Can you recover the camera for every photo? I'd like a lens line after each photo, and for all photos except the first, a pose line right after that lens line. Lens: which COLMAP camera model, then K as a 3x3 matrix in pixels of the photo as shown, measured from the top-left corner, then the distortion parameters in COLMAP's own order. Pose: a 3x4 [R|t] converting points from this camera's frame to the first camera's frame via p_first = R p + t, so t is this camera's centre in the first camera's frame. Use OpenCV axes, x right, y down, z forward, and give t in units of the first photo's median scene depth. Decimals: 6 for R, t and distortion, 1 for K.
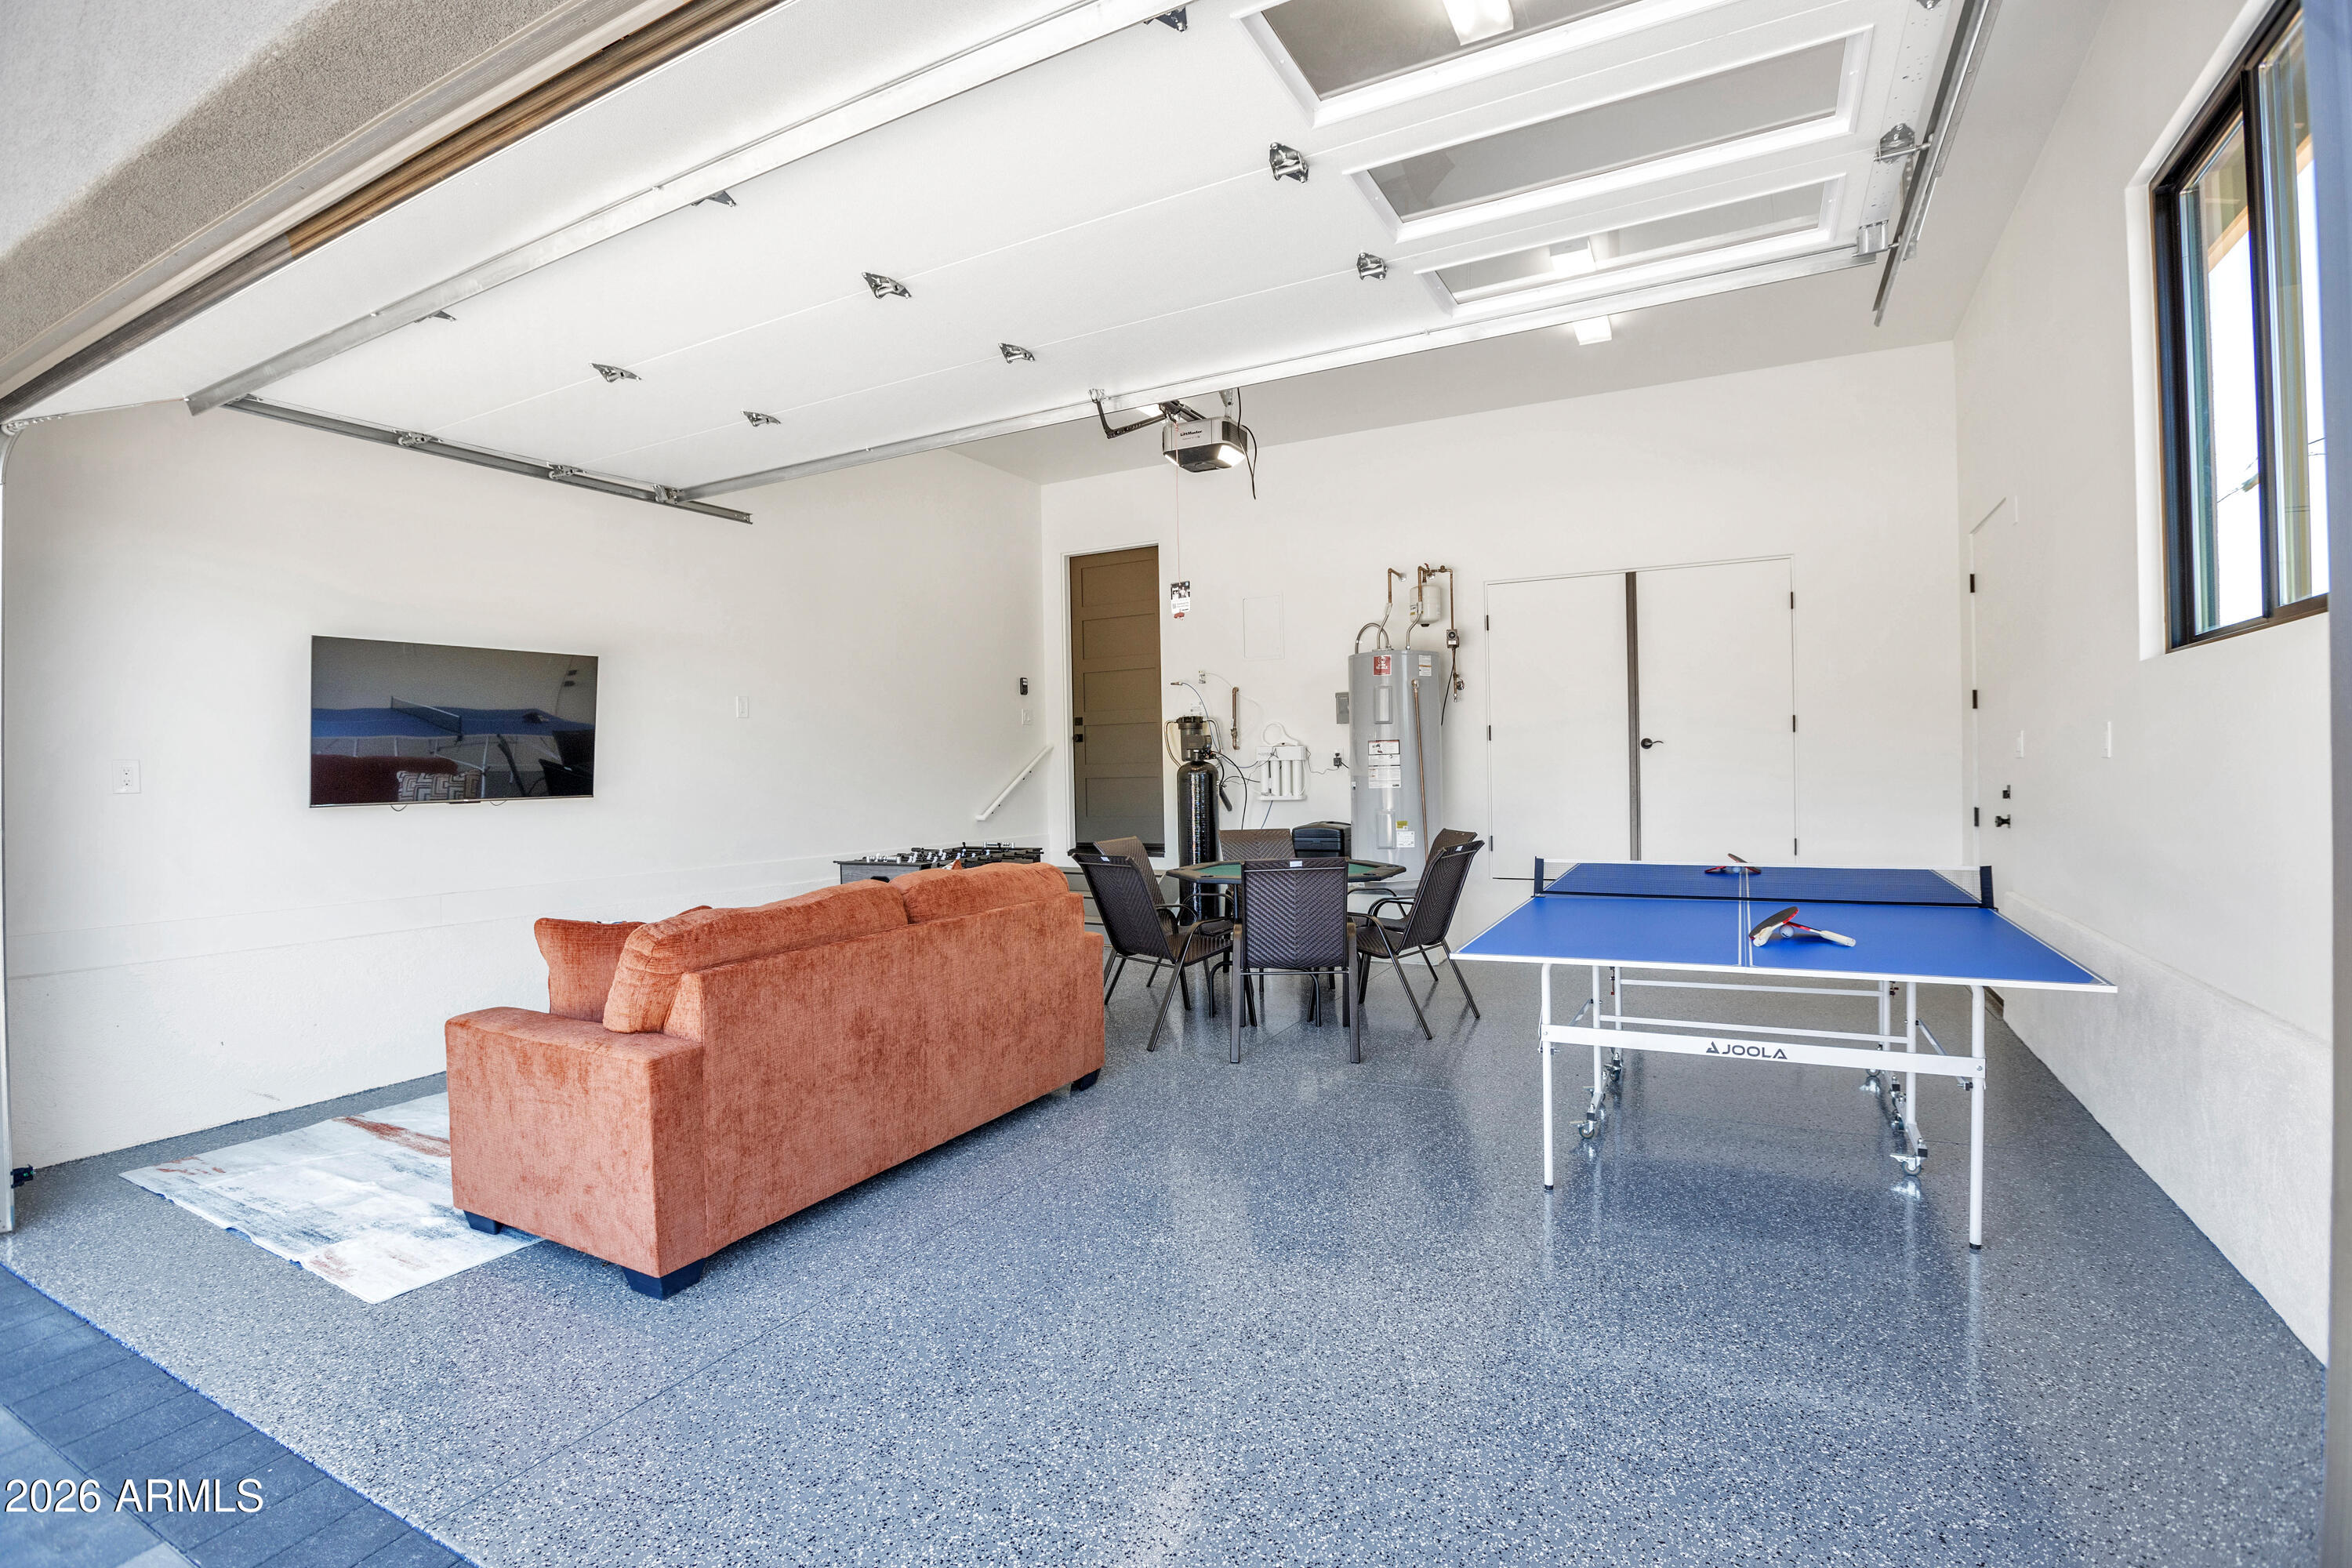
lens RADIAL K [[1119.3, 0, 1166.7], [0, 1119.3, 775.1], [0, 0, 1]] dist [-0.018771, 0.000404]
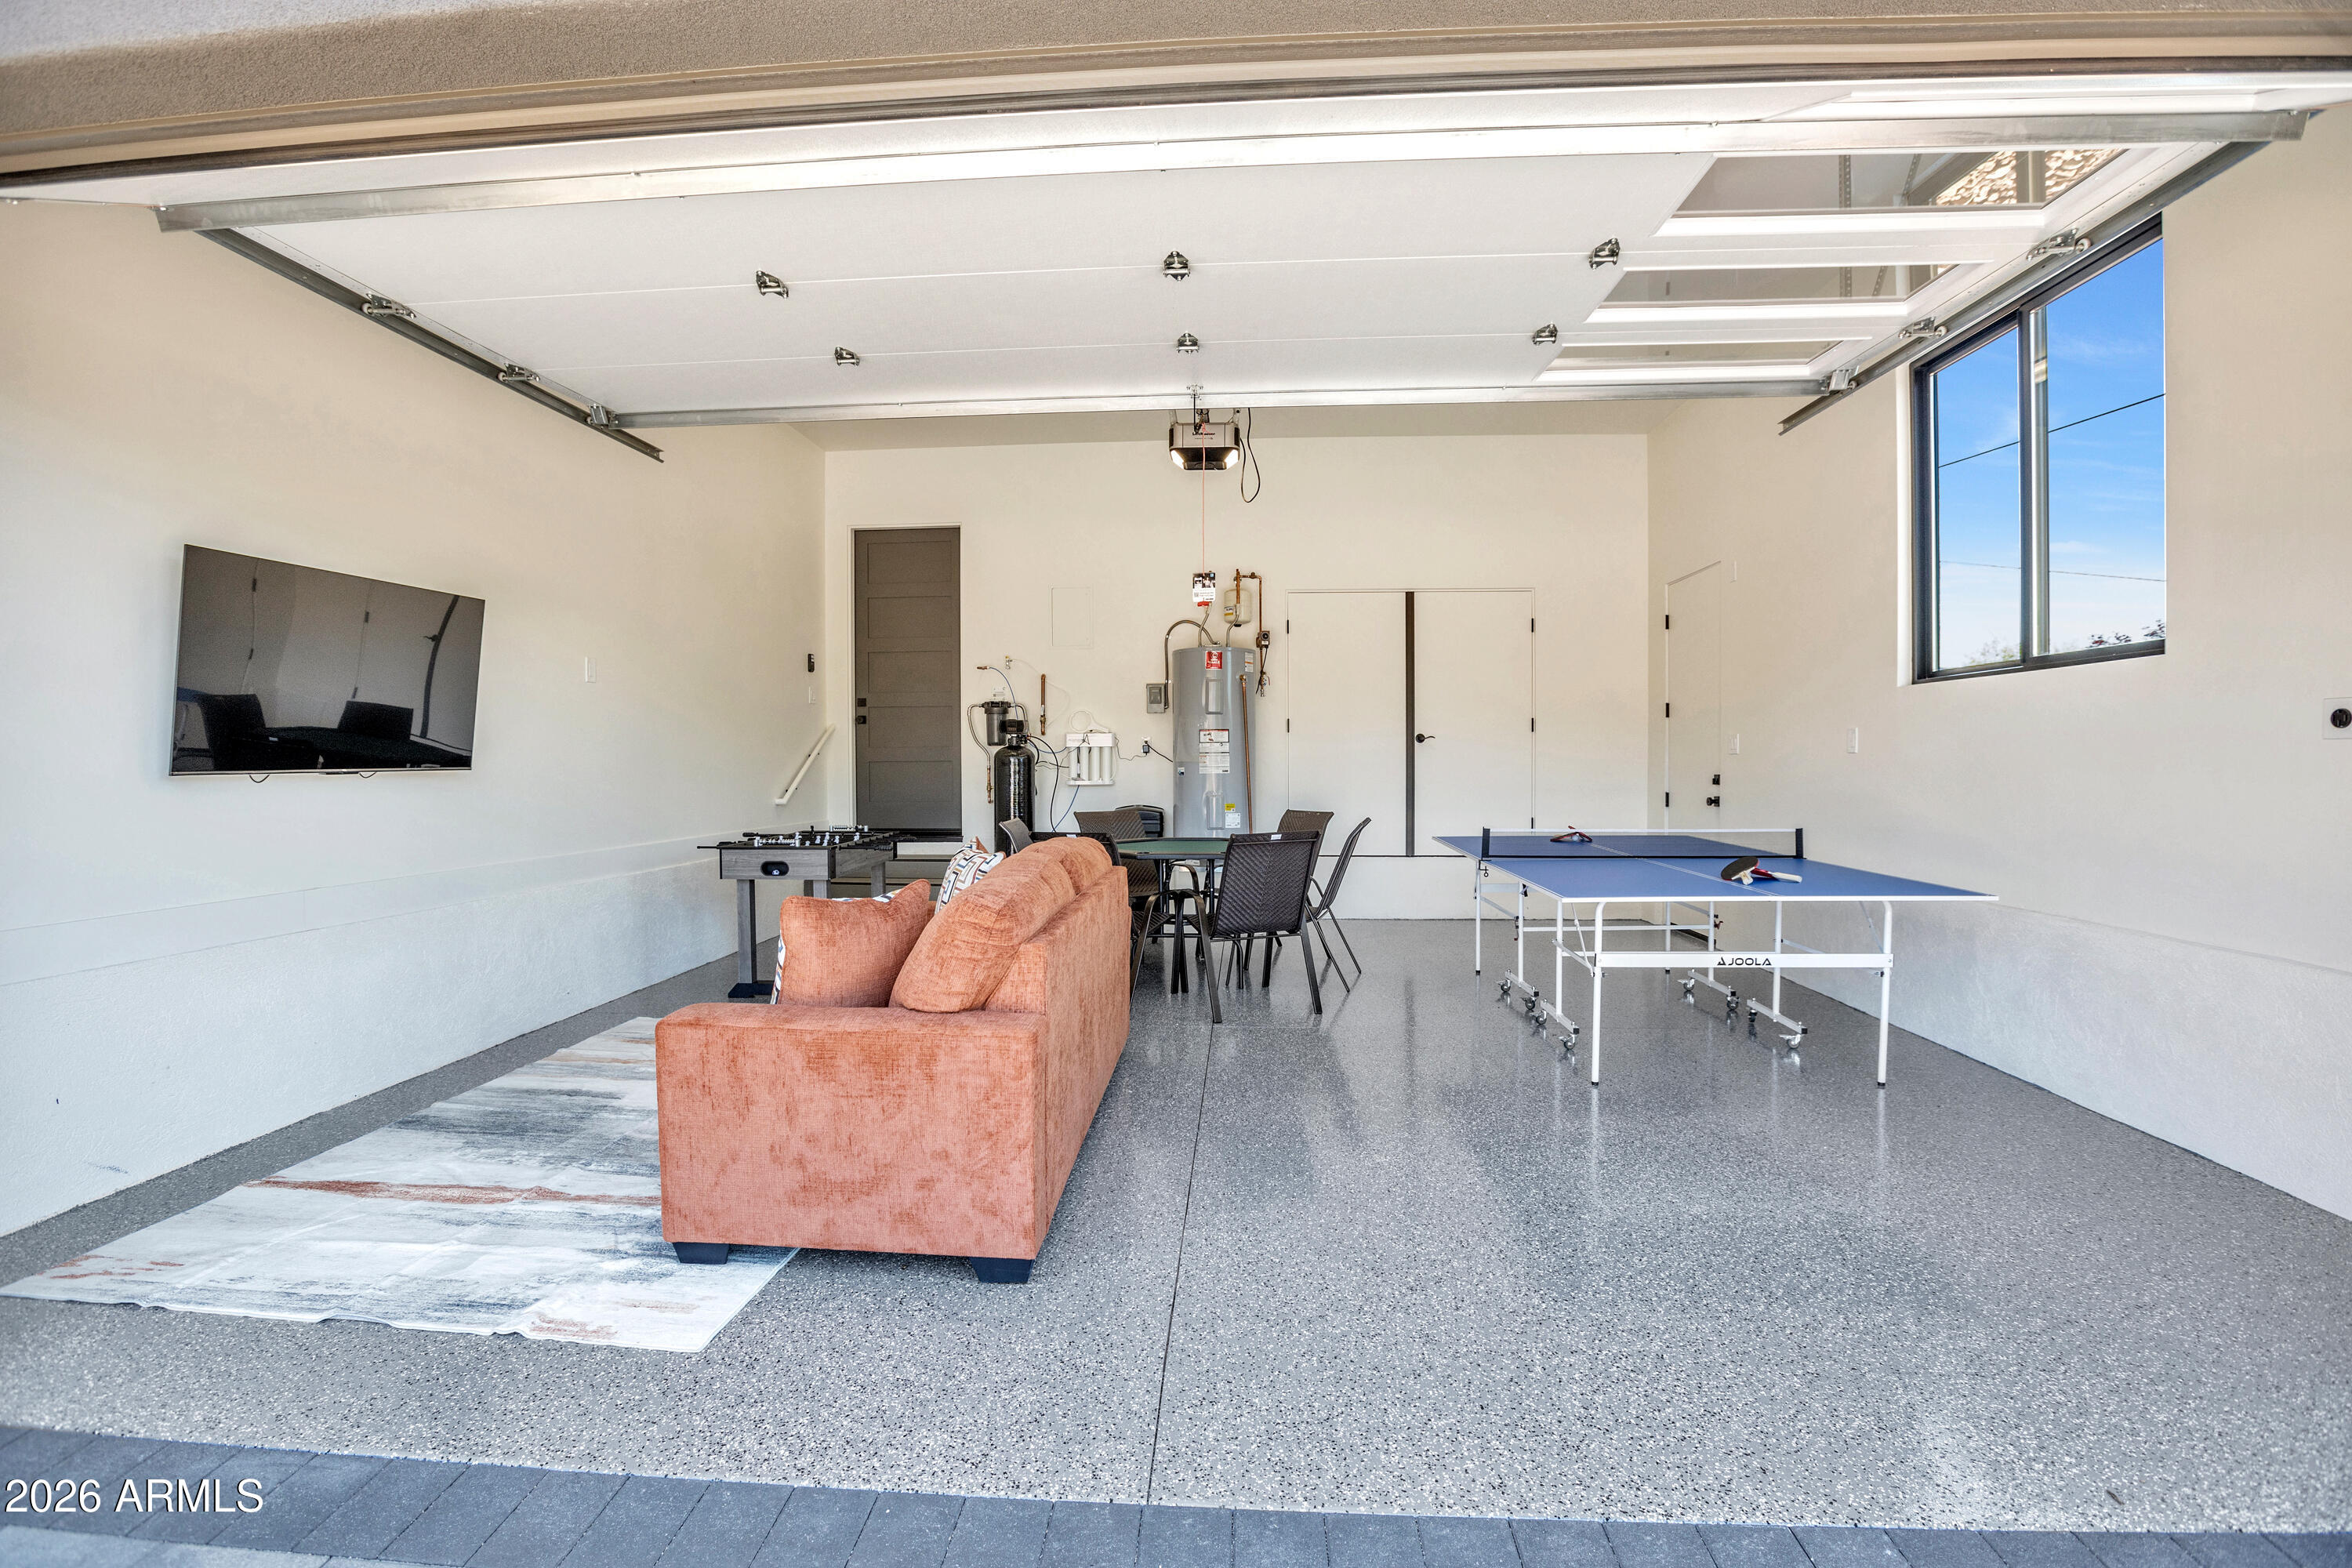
lens RADIAL K [[1119.3, 0, 1150.4], [0, 1119.3, 774.4], [0, 0, 1]] dist [-0.018771, 0.000404]
pose [[0.909457, 0.010609, 0.415663, -0.449827], [-0.012078, 0.999927, 0.000904, 0.017966], [-0.415623, -0.005843, 0.909518, 0.048100]]
